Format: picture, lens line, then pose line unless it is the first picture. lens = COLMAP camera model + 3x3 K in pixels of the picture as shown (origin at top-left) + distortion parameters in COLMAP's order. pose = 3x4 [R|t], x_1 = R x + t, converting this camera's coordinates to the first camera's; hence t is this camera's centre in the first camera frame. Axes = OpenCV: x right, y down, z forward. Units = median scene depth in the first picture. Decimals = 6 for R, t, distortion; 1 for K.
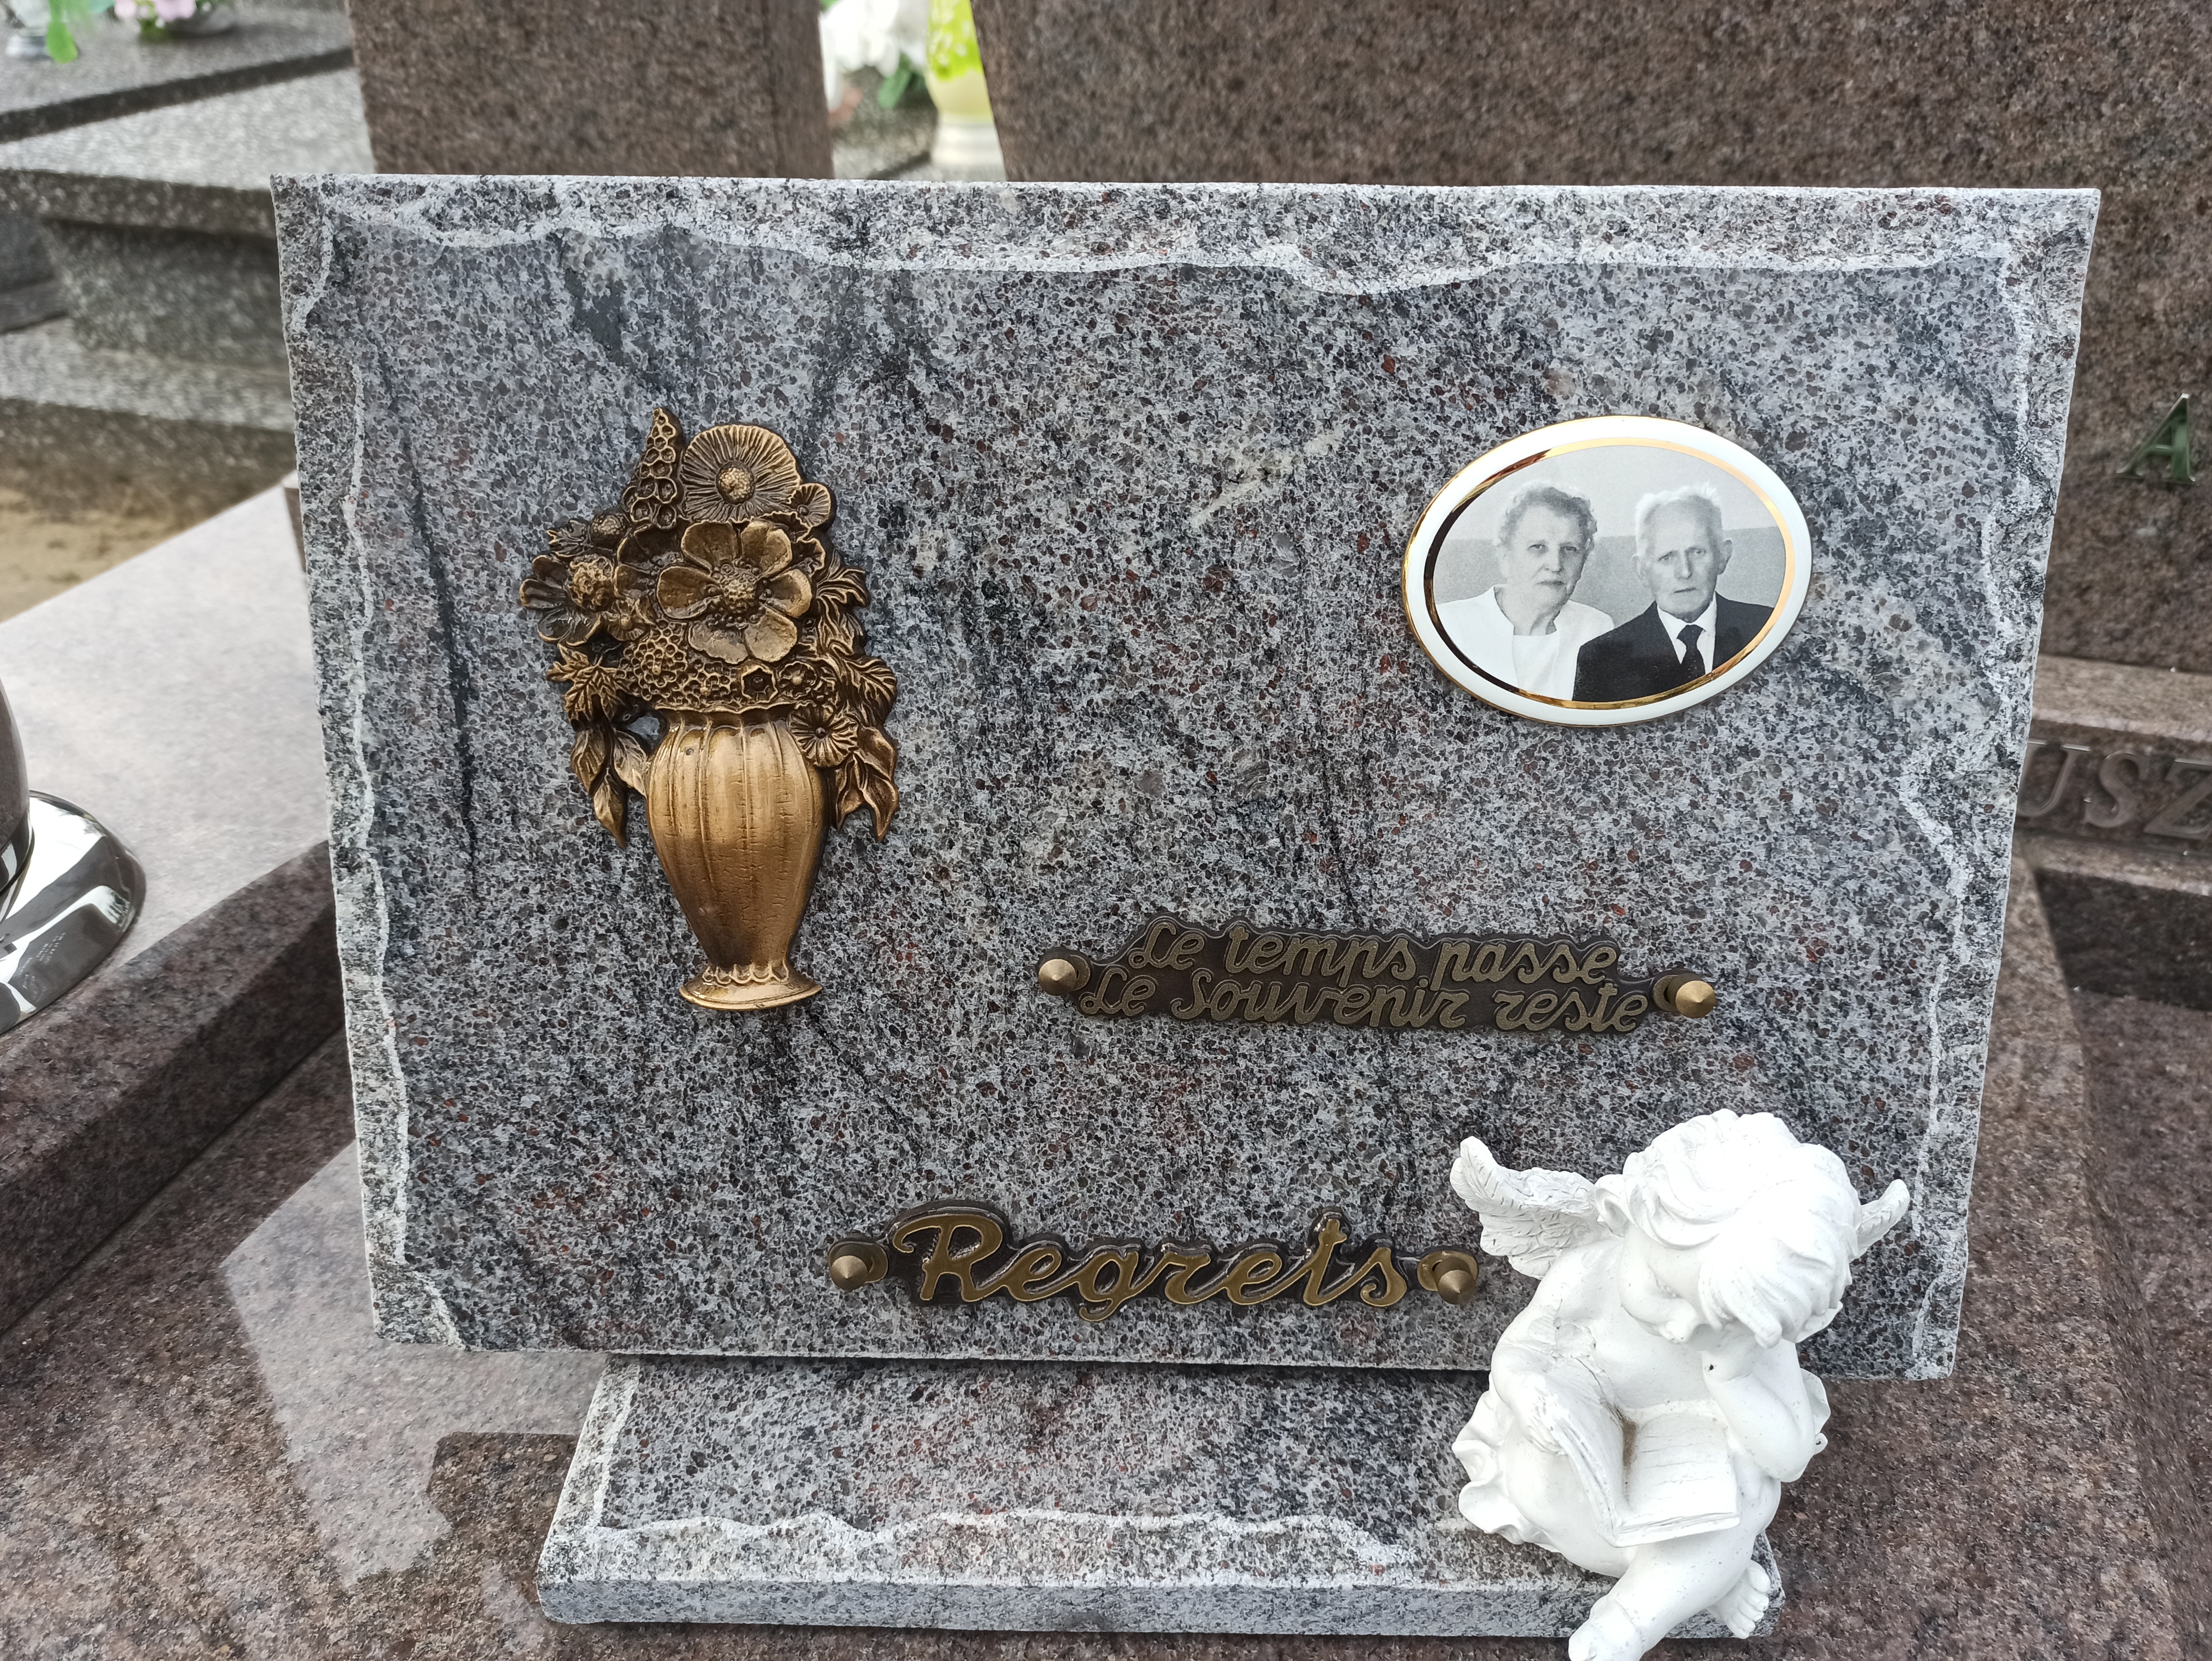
lens RADIAL K [[1669.5, 0, 1098.9], [0, 1669.5, 814.2], [0, 0, 1]] dist [0.053542, -0.039803]
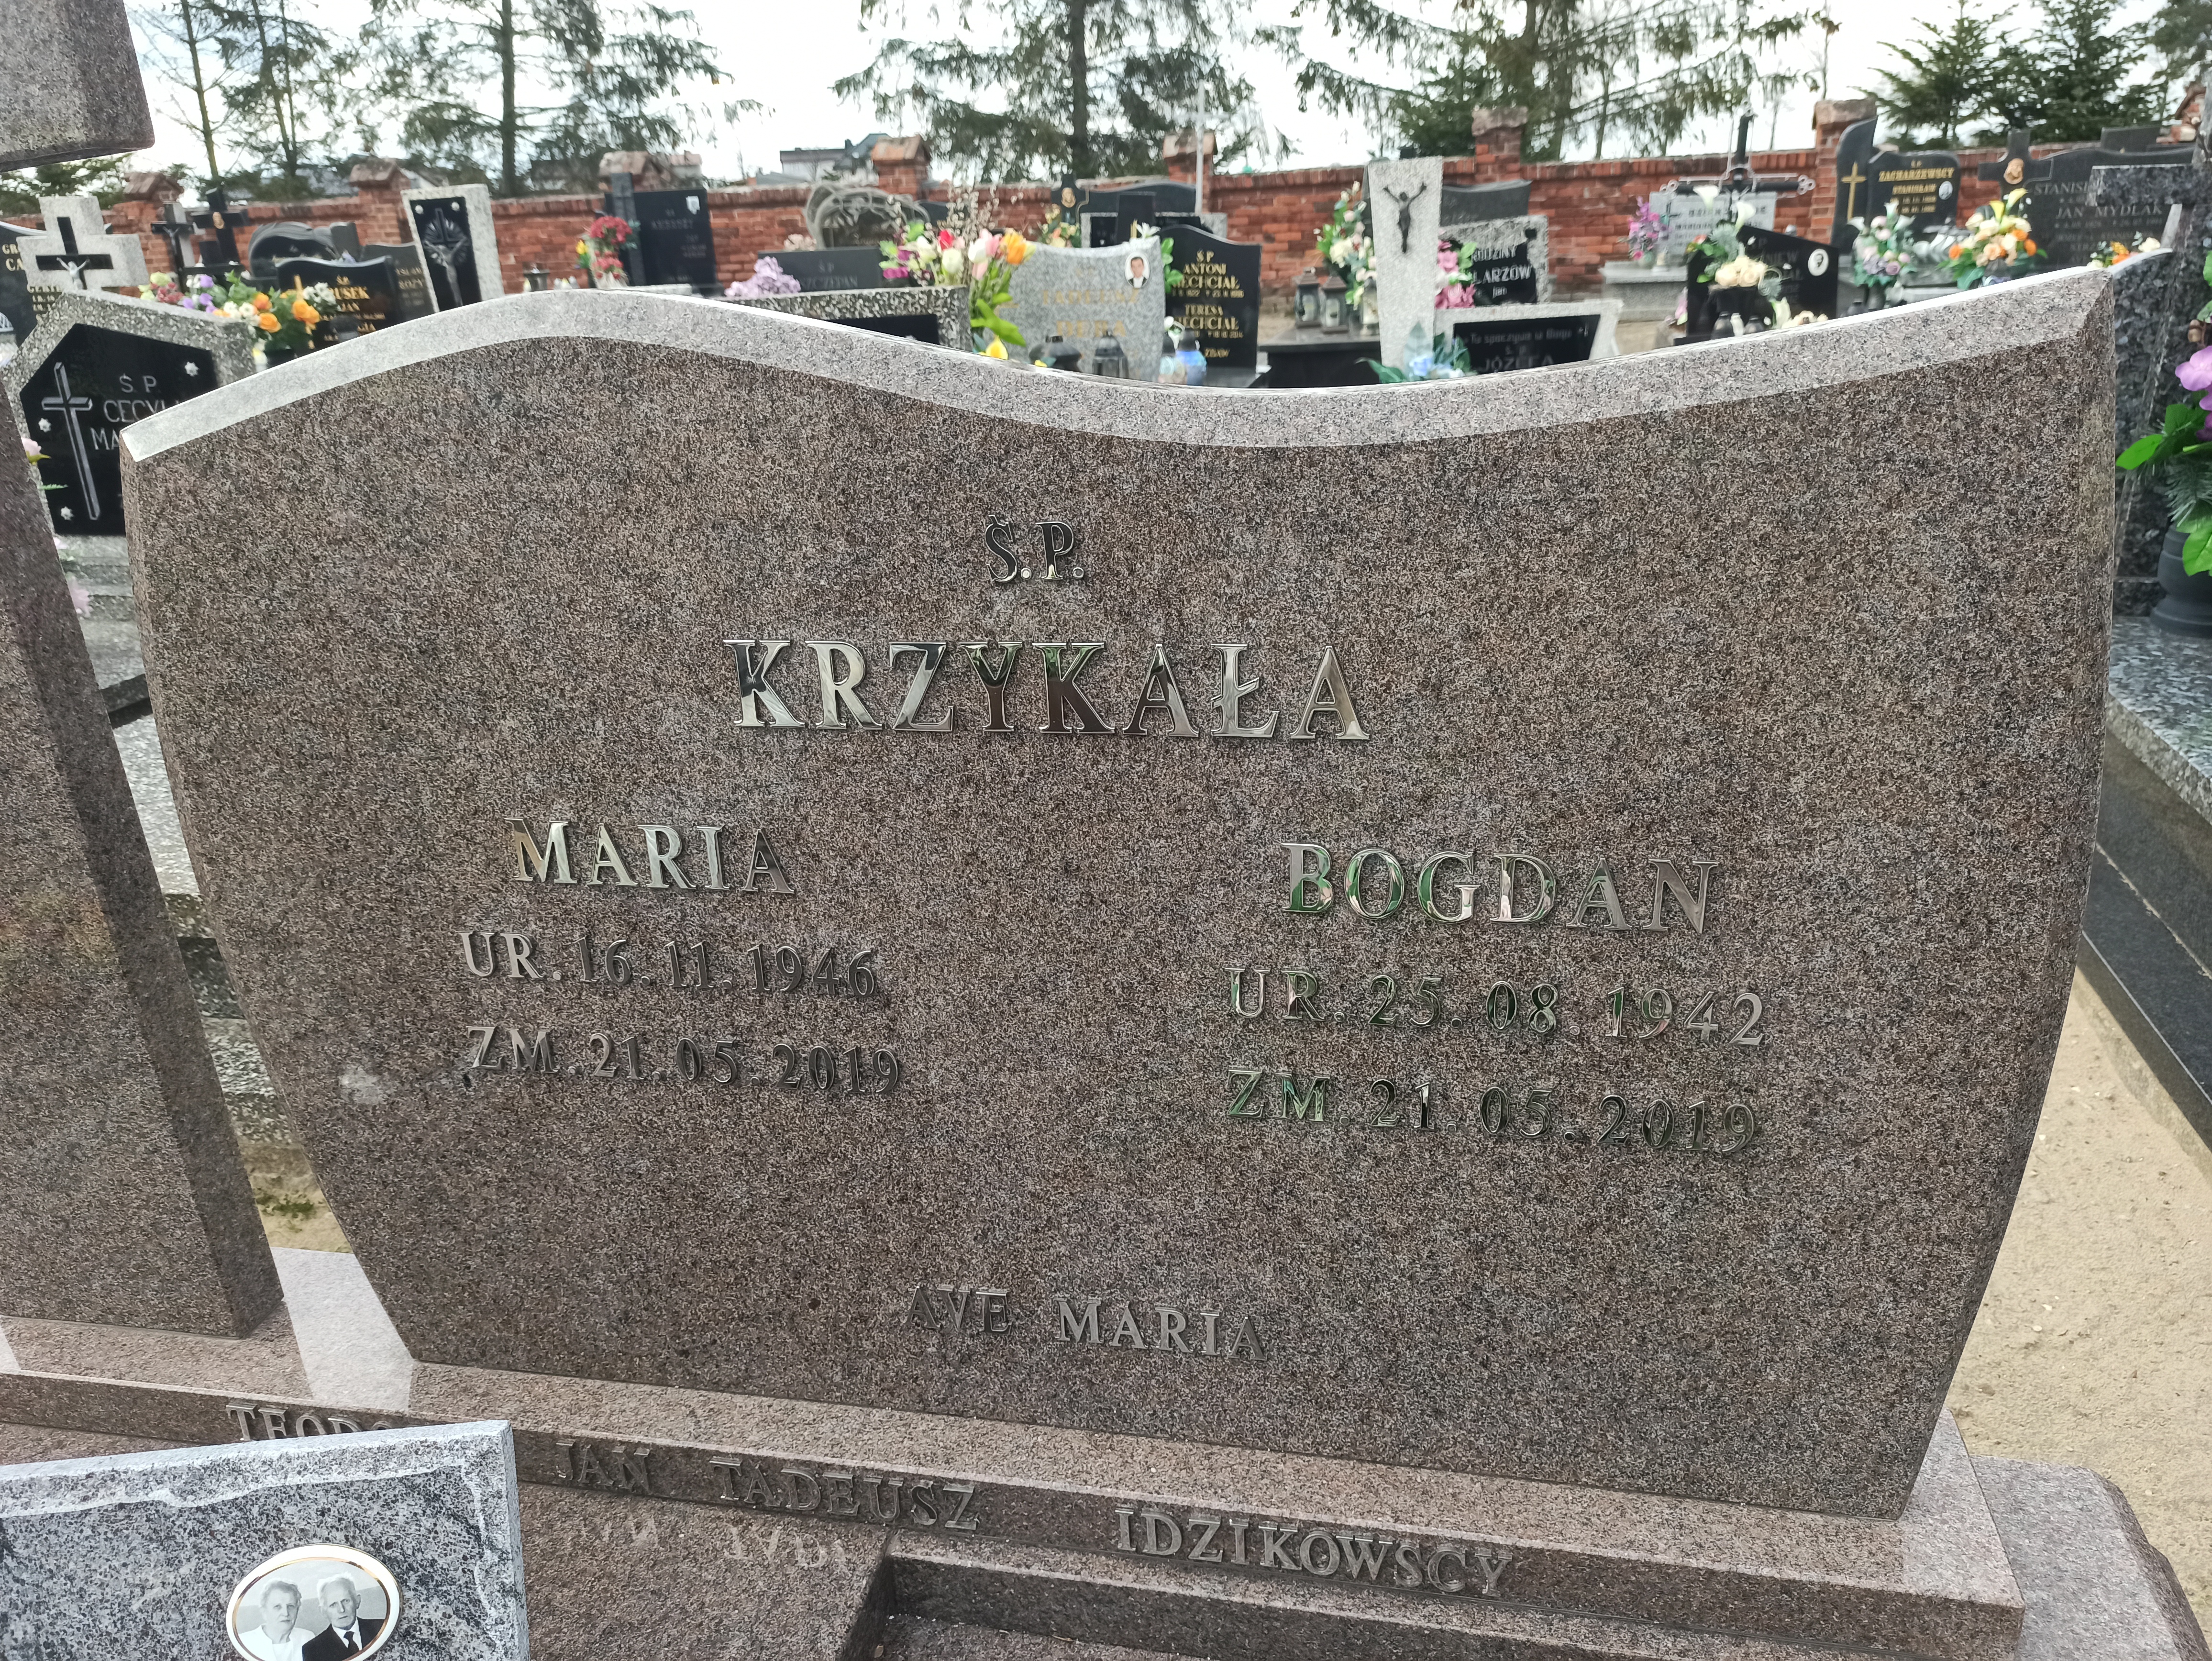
lens RADIAL K [[1669.5, 0, 1103.5], [0, 1669.5, 815.0], [0, 0, 1]] dist [0.053542, -0.039803]
pose [[0.994963, -0.087881, 0.048234, 1.397280], [0.095074, 0.979784, -0.176026, -0.718182], [-0.031789, 0.179725, 0.983203, -1.583838]]
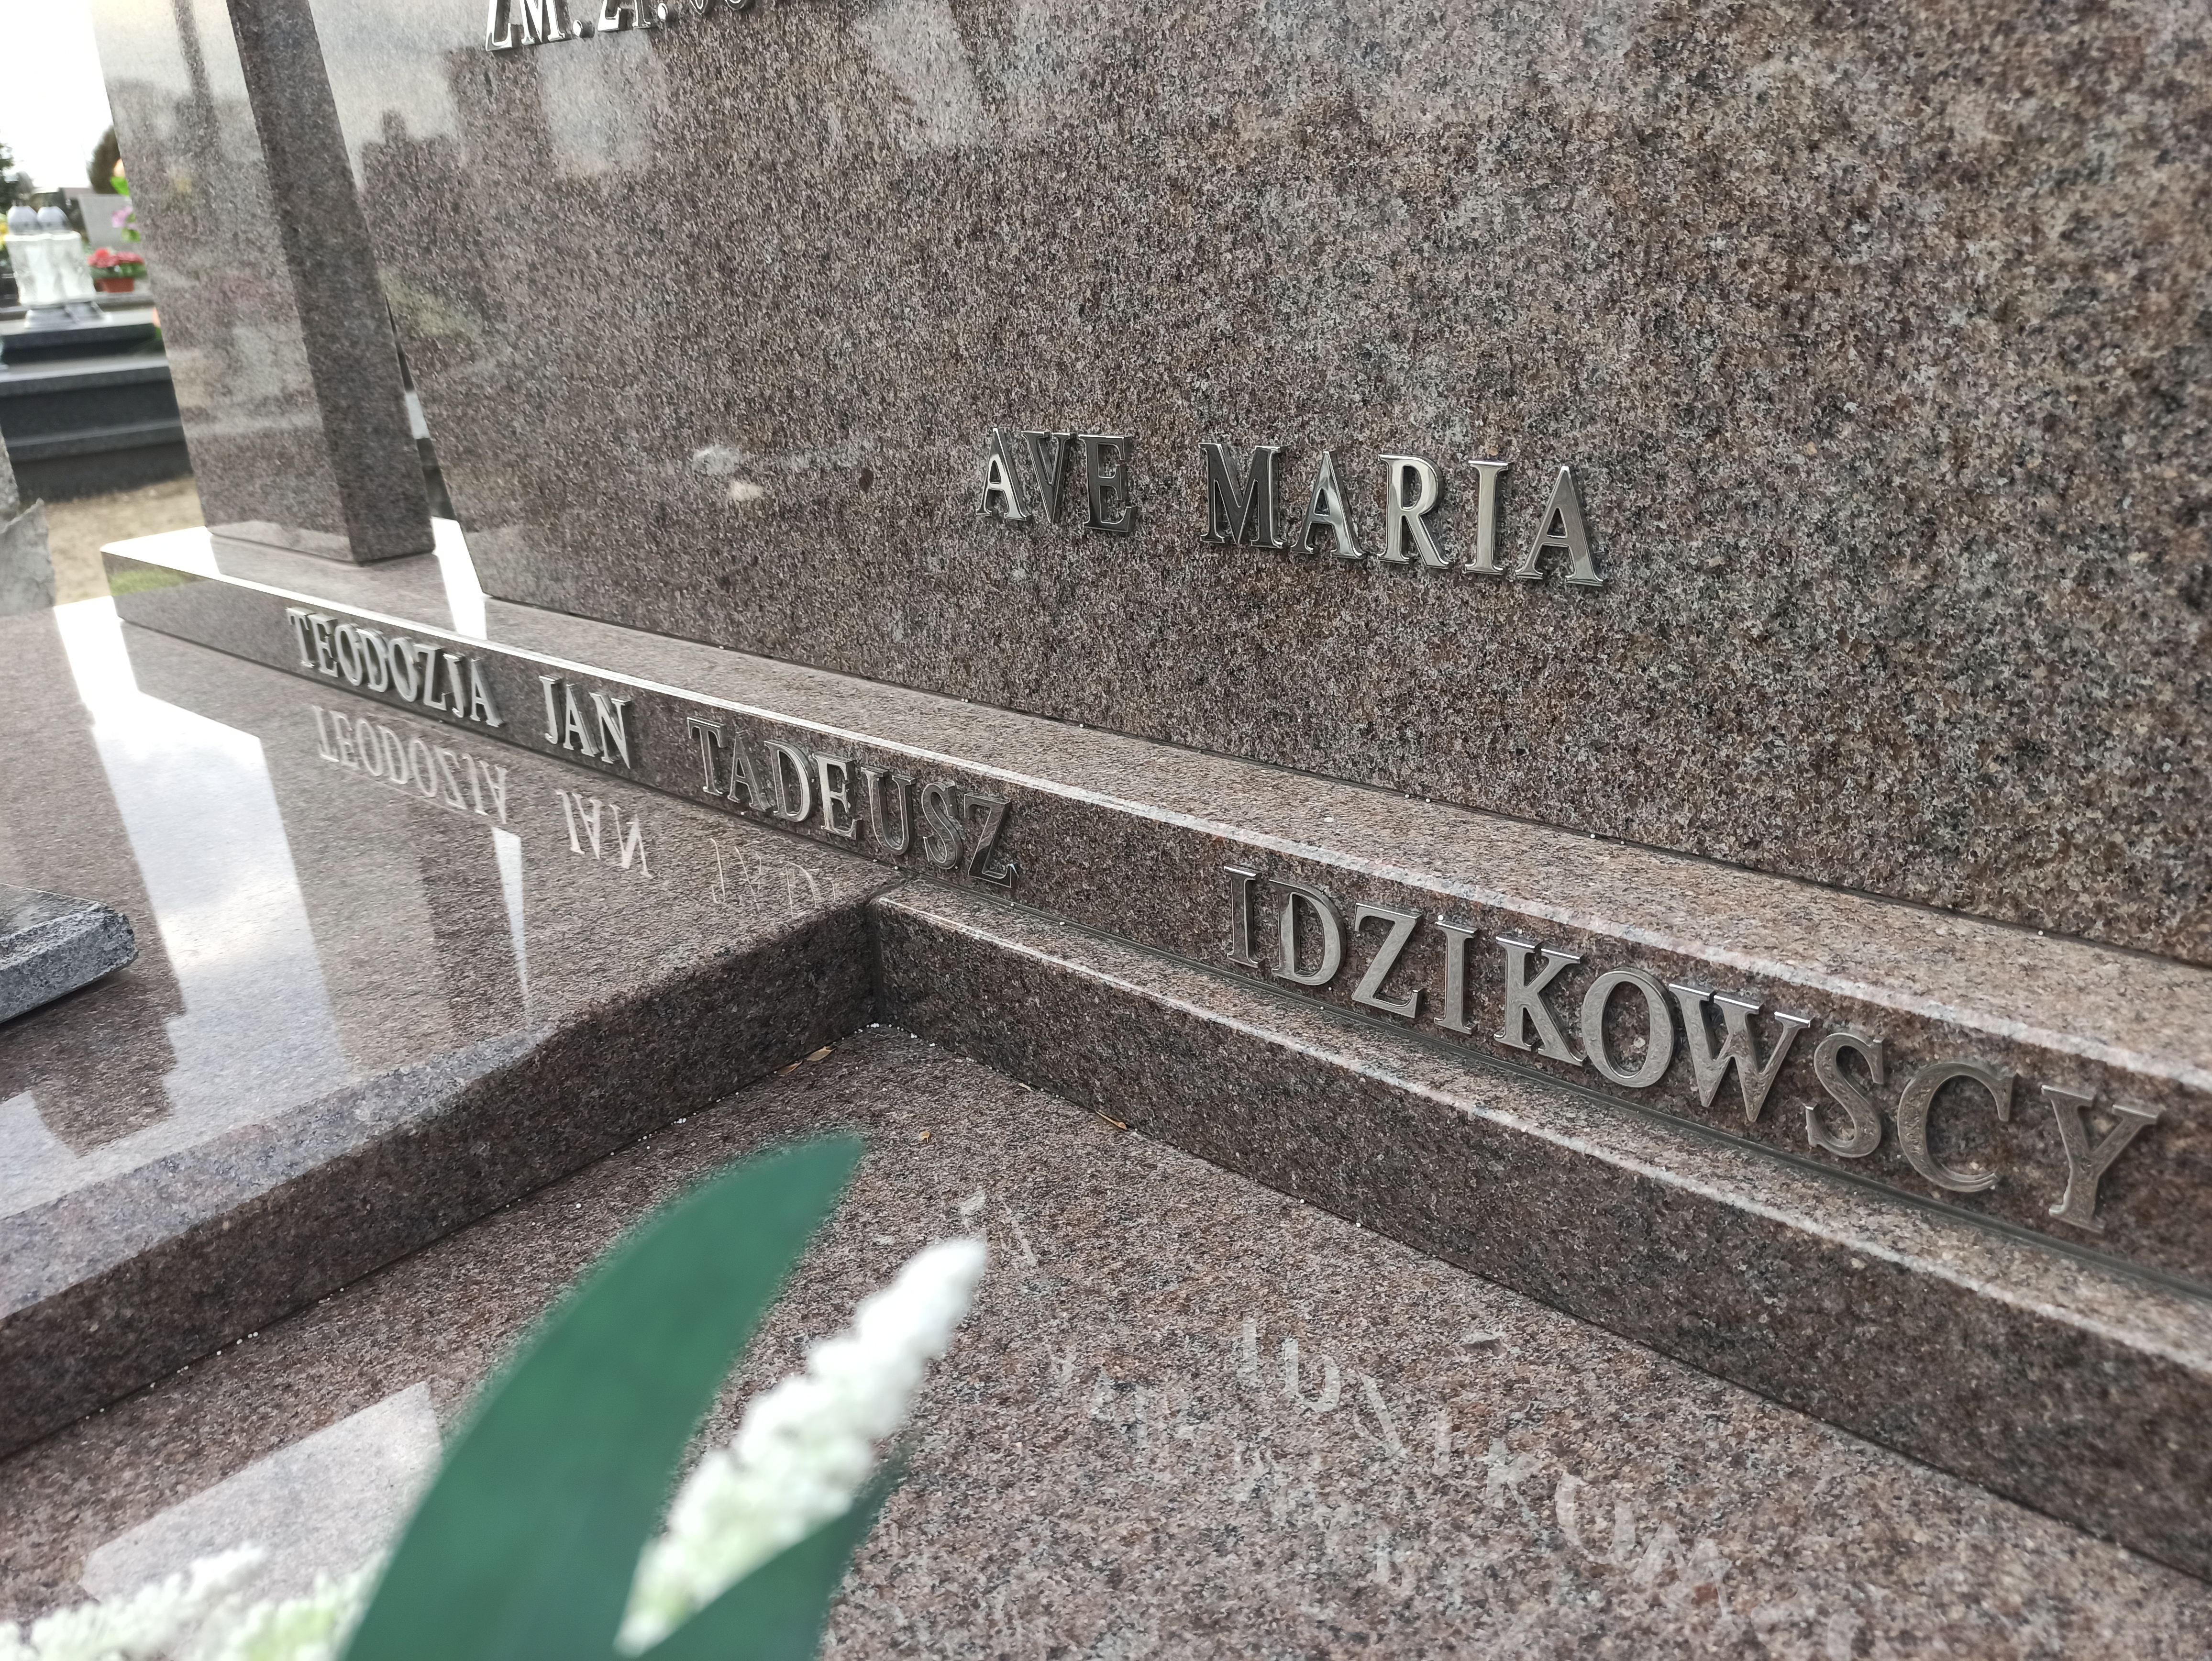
lens RADIAL K [[1669.5, 0, 1098.3], [0, 1669.5, 836.8], [0, 0, 1]] dist [0.053542, -0.039803]
pose [[0.898137, 0.092824, -0.429806, 1.991407], [-0.167343, 0.976067, -0.138888, 0.198247], [0.406628, 0.196665, 0.892175, 0.340130]]
